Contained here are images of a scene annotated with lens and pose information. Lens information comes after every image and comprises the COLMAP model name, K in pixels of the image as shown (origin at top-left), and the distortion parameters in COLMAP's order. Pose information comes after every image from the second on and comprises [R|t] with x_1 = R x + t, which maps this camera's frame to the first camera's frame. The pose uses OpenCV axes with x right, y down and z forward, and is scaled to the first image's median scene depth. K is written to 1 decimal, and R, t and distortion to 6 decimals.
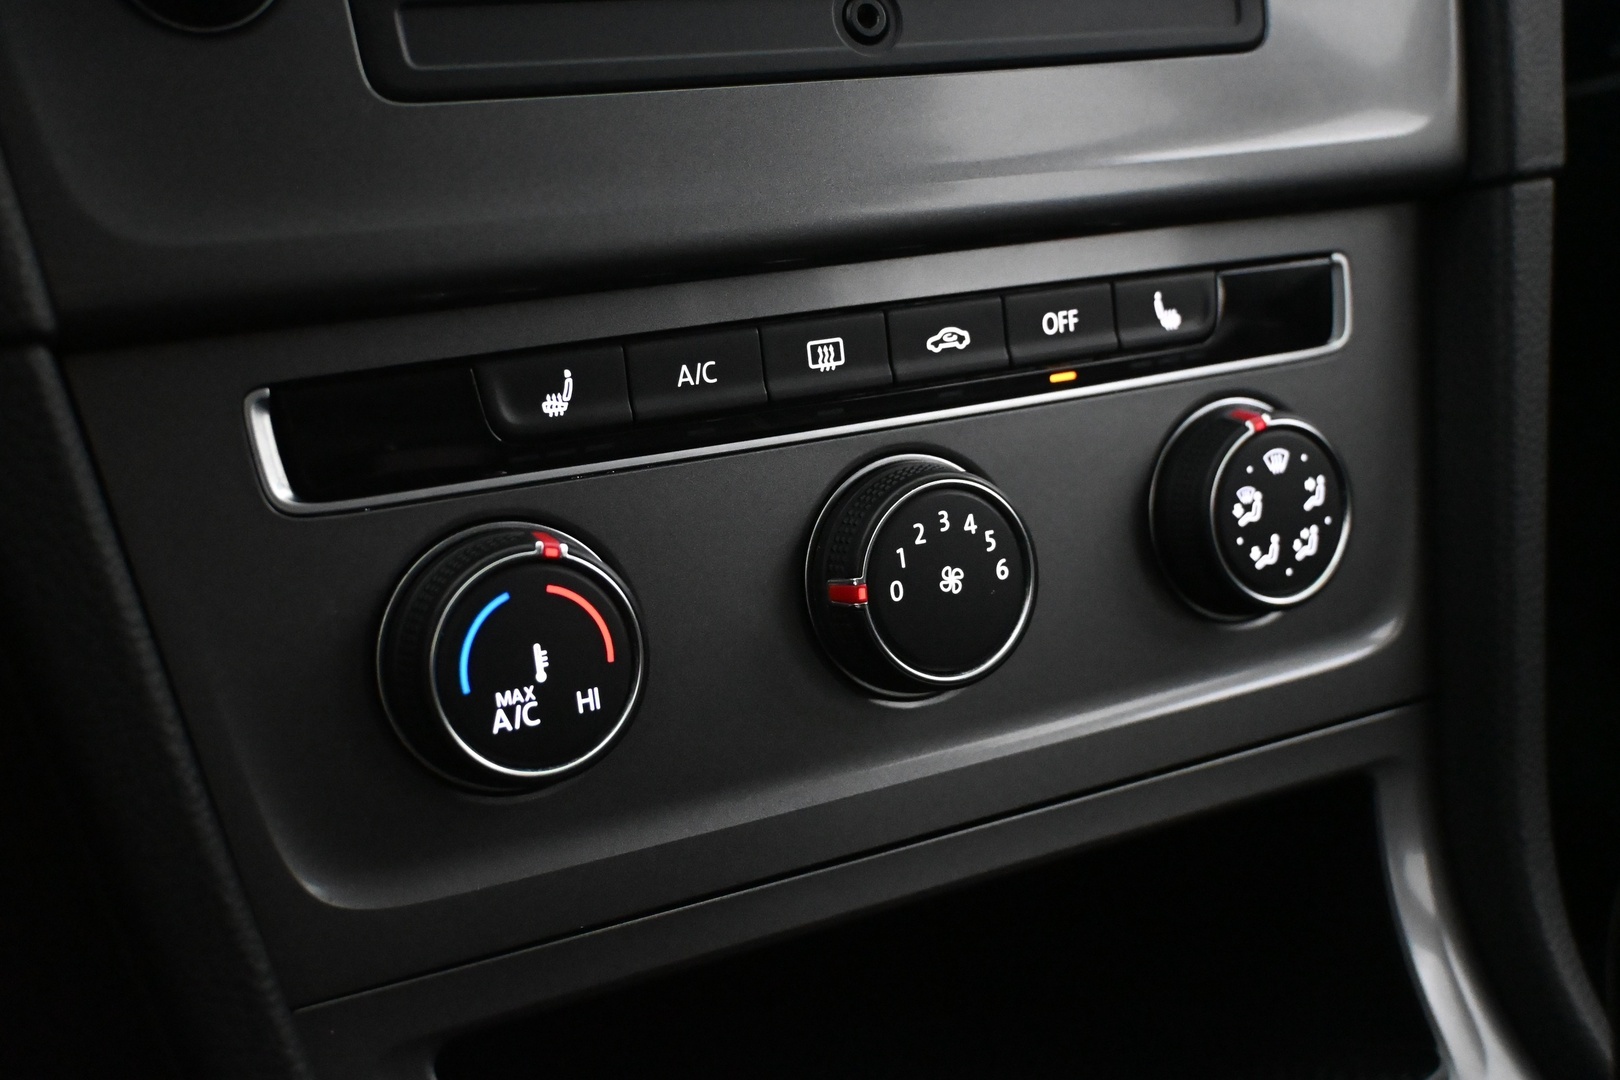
lens RADIAL K [[1829.5, 0, 812.1], [0, 1829.5, 534.8], [0, 0, 1]] dist [0.019139, 0.000000]
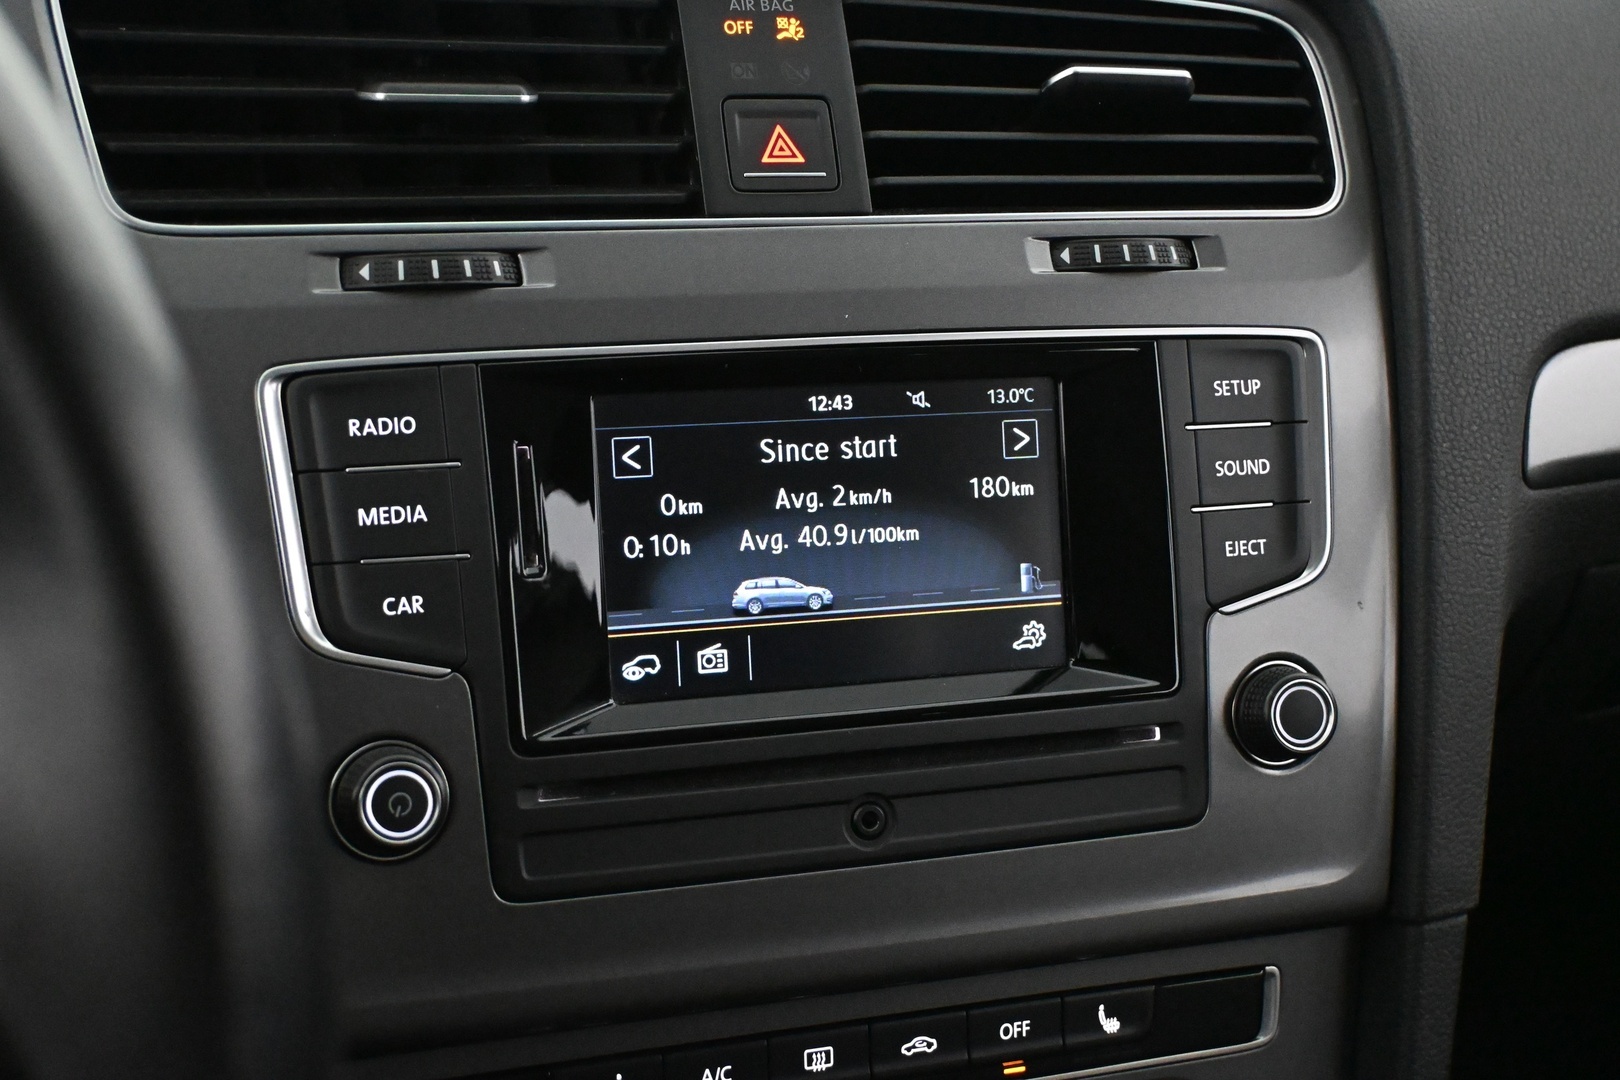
lens RADIAL K [[2358.1, 0, 809.4], [0, 2358.1, 541.7], [0, 0, 1]] dist [0.034476, 0.000000]
pose [[0.988713, 0.098945, -0.112505, 0.145528], [-0.101175, 0.994766, -0.014273, -0.416018], [0.110504, 0.025494, 0.993549, -0.655949]]
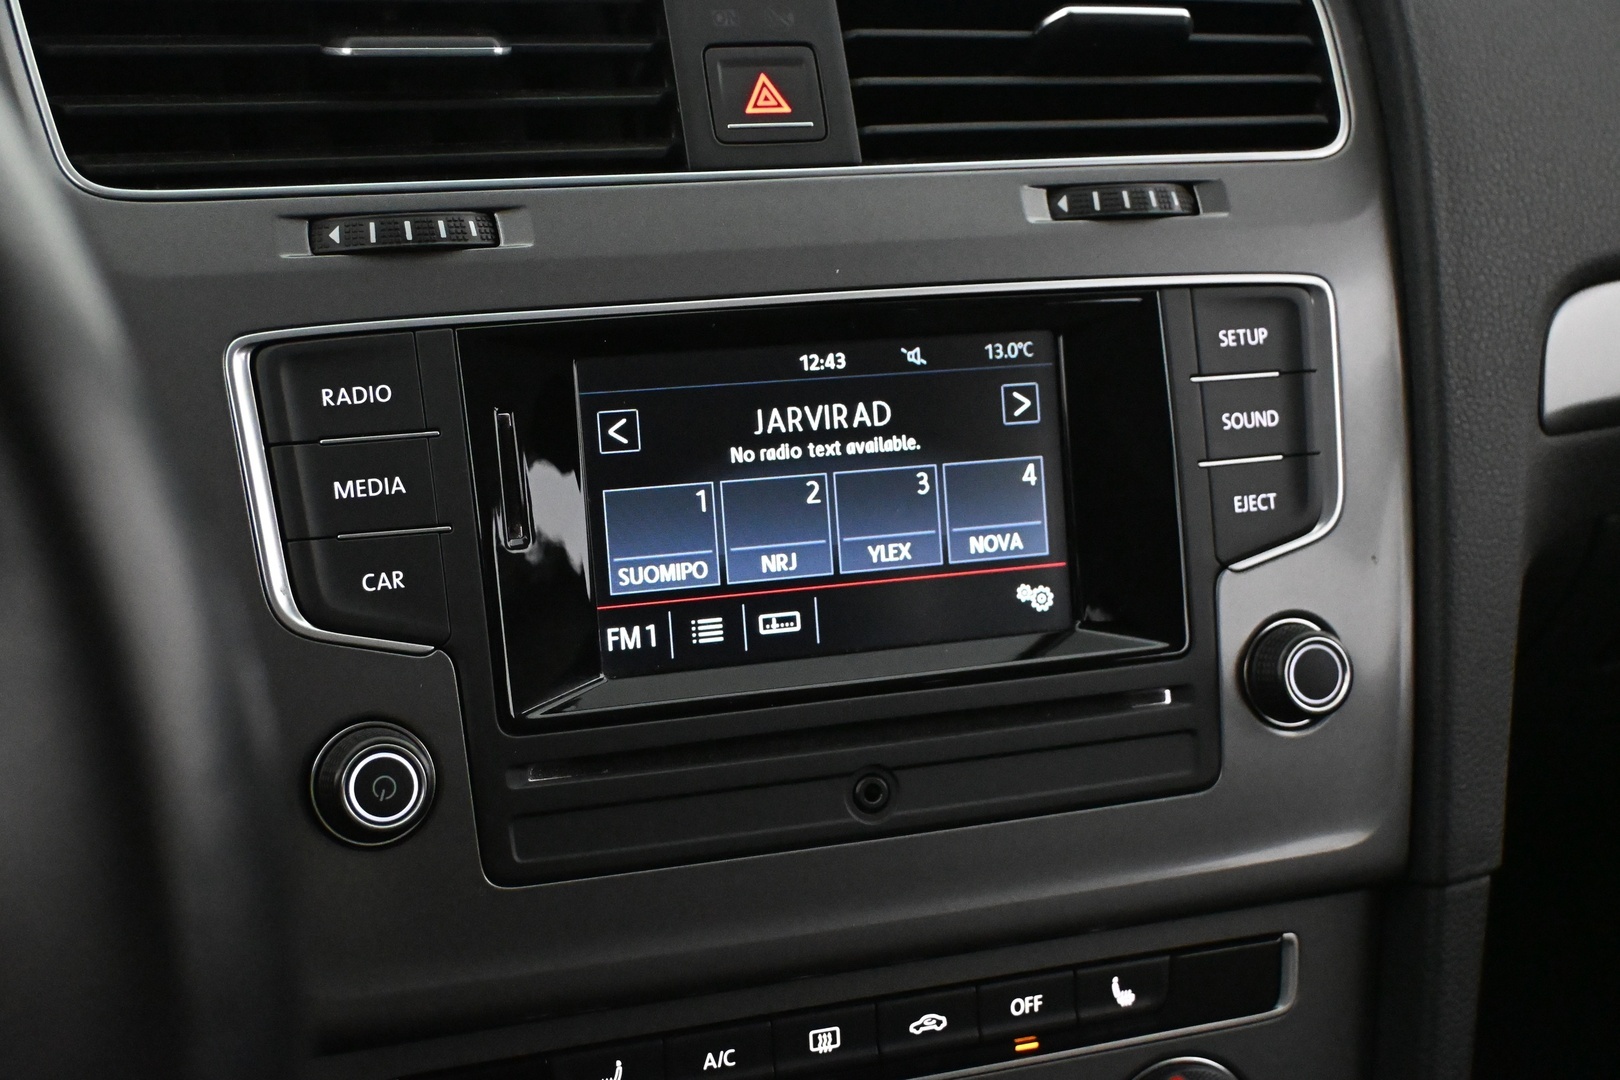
lens RADIAL K [[2358.1, 0, 812.6], [0, 2358.1, 539.5], [0, 0, 1]] dist [0.034476, 0.000000]
pose [[0.990832, 0.079747, -0.109057, 0.141352], [-0.080195, 0.996779, 0.000274, -0.417890], [0.108727, 0.008474, 0.994036, -0.600374]]
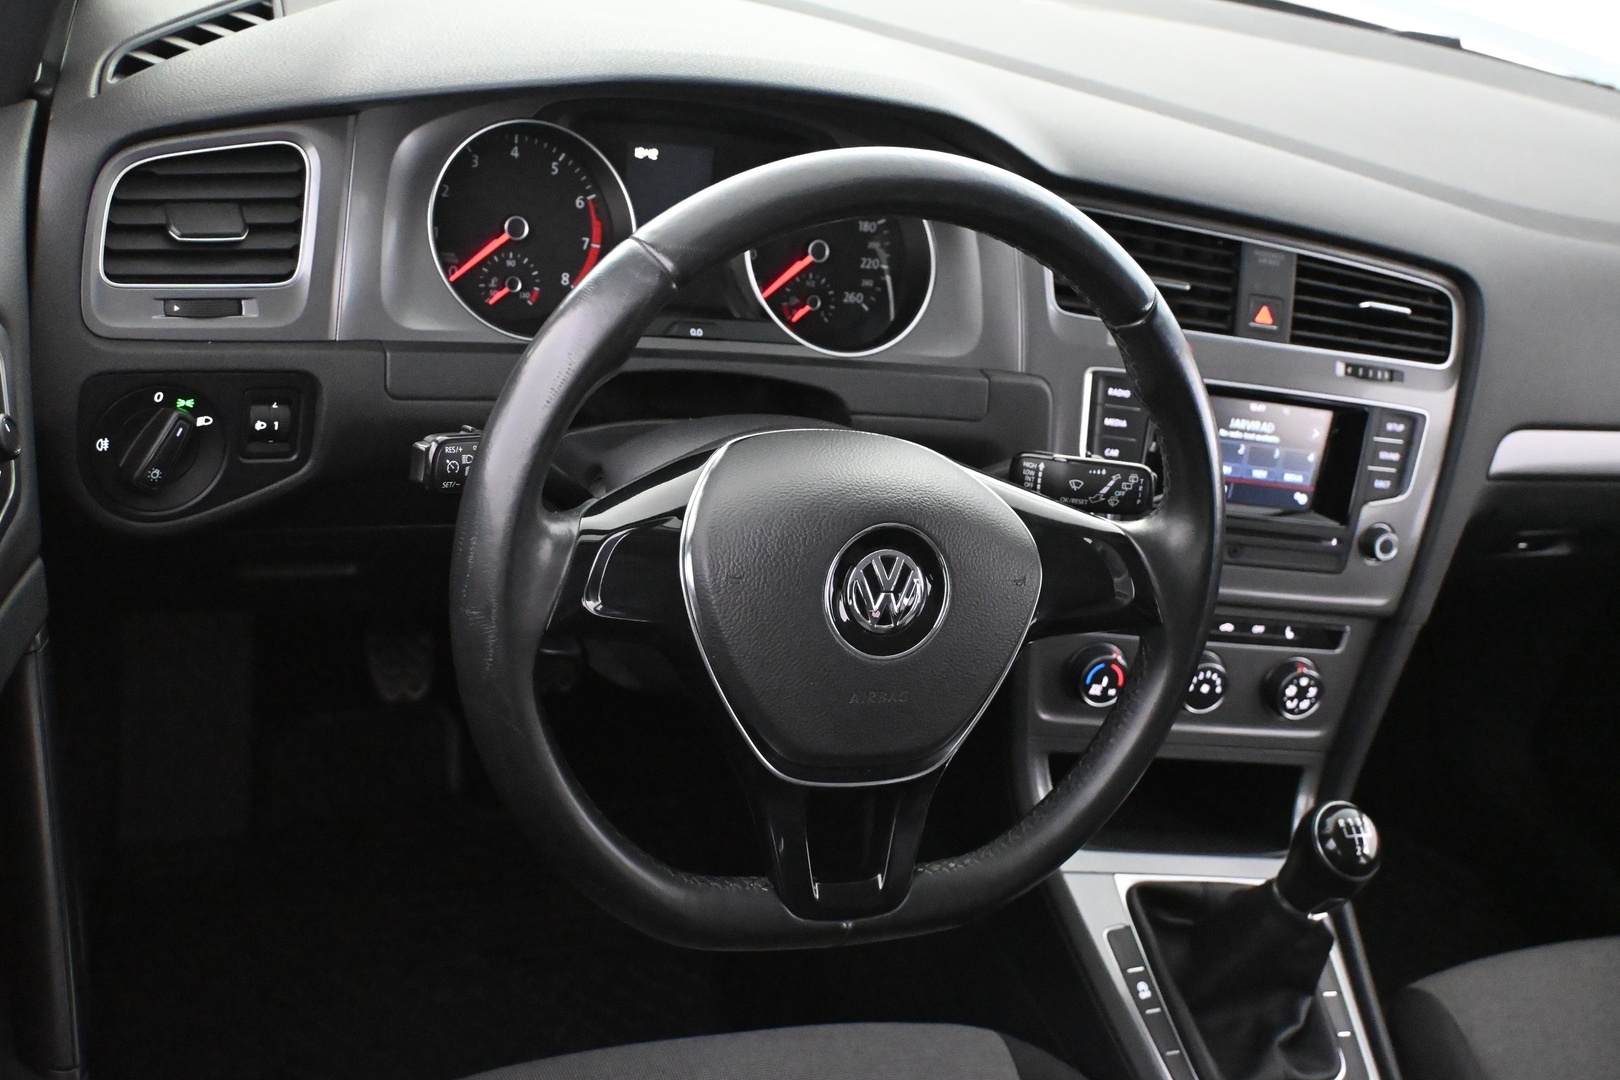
lens RADIAL K [[1880.7, 0, 816.5], [0, 1880.7, 539.8], [0, 0, 1]] dist [0.034820, 0.000000]
pose [[0.937118, 0.337790, -0.087788, -0.423594], [-0.318517, 0.930567, 0.180530, -0.682528], [0.142674, -0.141216, 0.979644, -2.802354]]
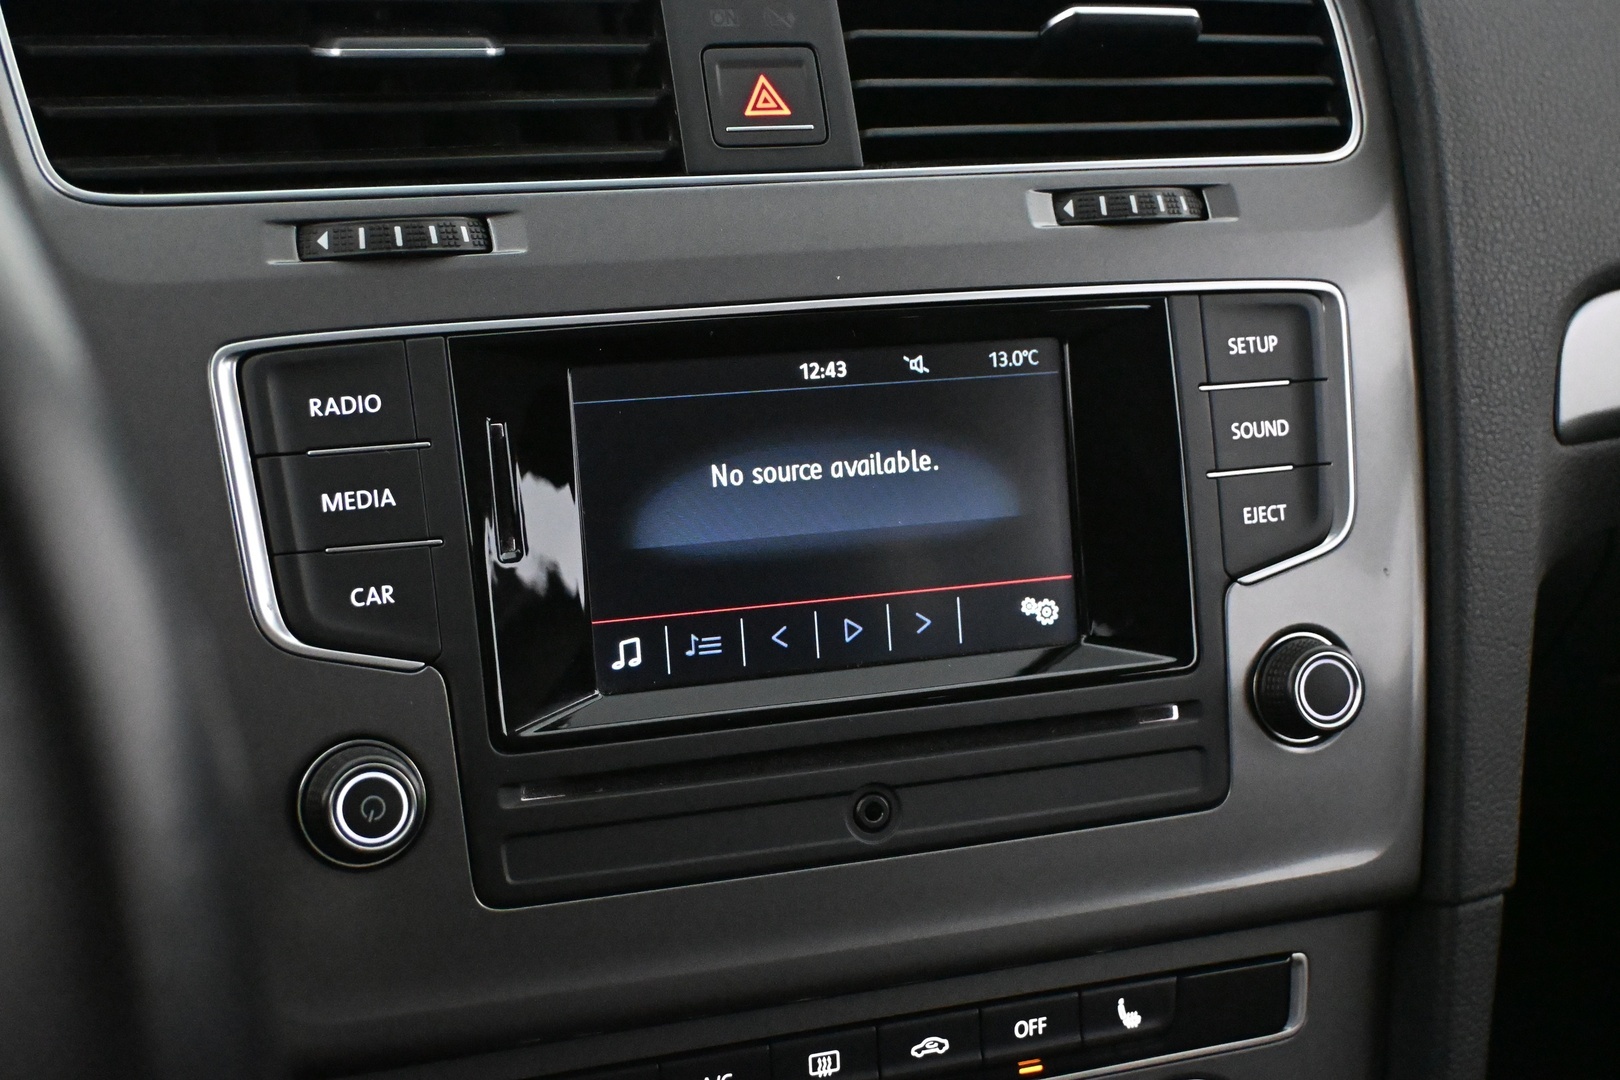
lens RADIAL K [[2358.1, 0, 813.7], [0, 2358.1, 541.4], [0, 0, 1]] dist [0.034476, 0.000000]
pose [[0.990778, 0.081286, -0.108402, 0.136757], [-0.081367, 0.996677, 0.003681, -0.429954], [0.108341, 0.005173, 0.994100, -0.566111]]
